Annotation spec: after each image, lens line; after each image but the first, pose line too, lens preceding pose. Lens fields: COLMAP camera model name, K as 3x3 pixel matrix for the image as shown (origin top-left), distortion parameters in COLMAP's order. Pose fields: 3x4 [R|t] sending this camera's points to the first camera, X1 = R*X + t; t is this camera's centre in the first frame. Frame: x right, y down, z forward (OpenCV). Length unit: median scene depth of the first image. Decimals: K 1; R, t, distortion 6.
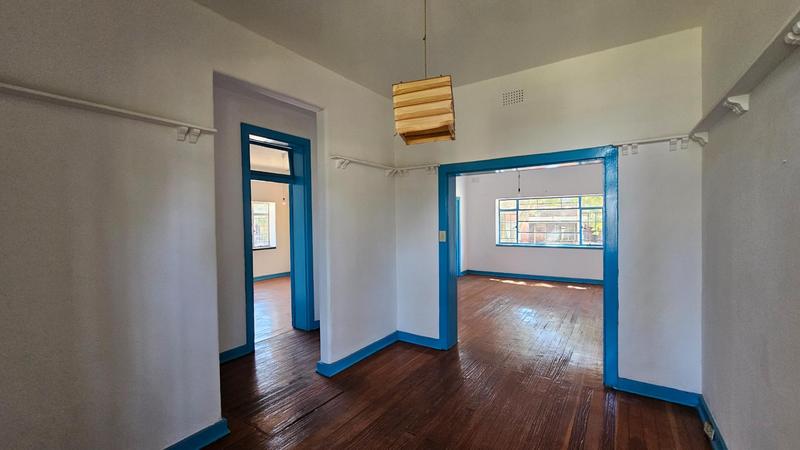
lens RADIAL K [[321.9, 0, 397.2], [0, 321.9, 227.6], [0, 0, 1]] dist [0.001831, 0.000805]
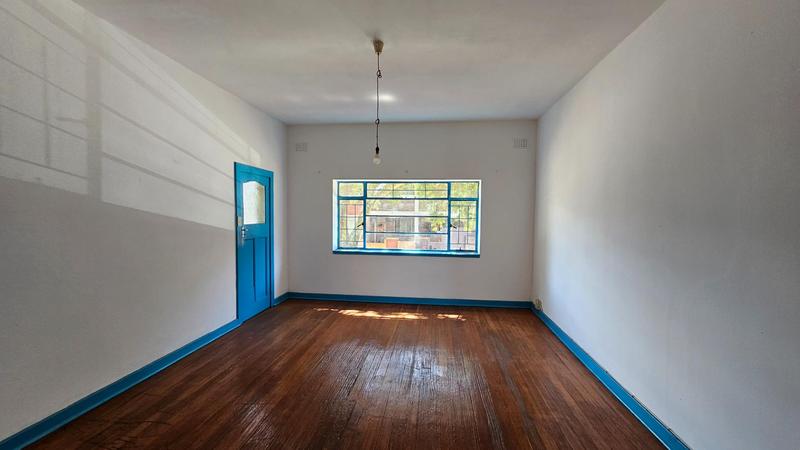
lens RADIAL K [[321.9, 0, 397.2], [0, 321.9, 227.6], [0, 0, 1]] dist [0.001831, 0.000805]
pose [[0.882921, -0.000918, 0.469520, 0.122994], [-0.011964, 0.999629, 0.024452, -0.011982], [-0.469368, -0.027207, 0.882583, 0.387706]]
